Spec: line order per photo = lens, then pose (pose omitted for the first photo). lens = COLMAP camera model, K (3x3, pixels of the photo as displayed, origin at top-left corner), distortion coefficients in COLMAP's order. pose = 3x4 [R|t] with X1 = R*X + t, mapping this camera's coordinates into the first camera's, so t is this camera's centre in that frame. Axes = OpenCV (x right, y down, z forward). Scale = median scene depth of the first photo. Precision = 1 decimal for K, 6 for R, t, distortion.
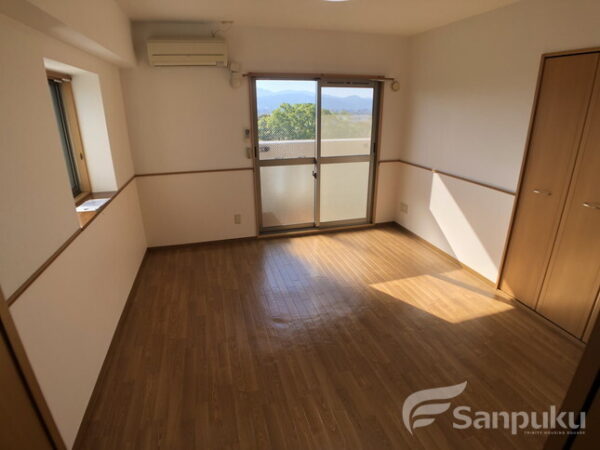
lens RADIAL K [[330.0, 0, 300.0], [0, 330.0, 225.0], [0, 0, 1]] dist [-0.003524, -0.000949]
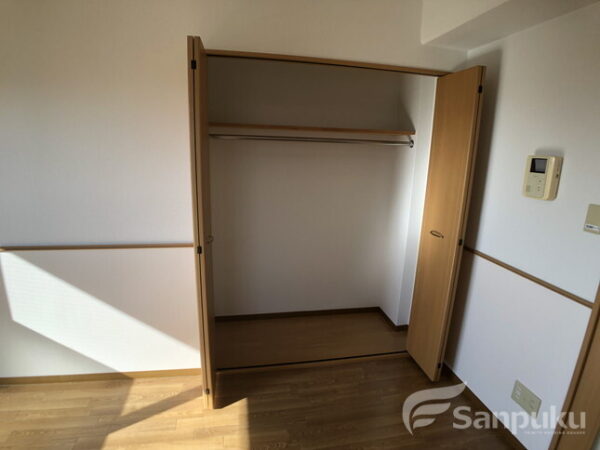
lens RADIAL K [[330.0, 0, 300.0], [0, 330.0, 225.0], [0, 0, 1]] dist [-0.003524, -0.000949]
pose [[0.143096, -0.218632, 0.965258, -0.002679], [0.321417, 0.932697, 0.163608, -0.139877], [-0.936063, 0.286839, 0.203738, 0.486231]]
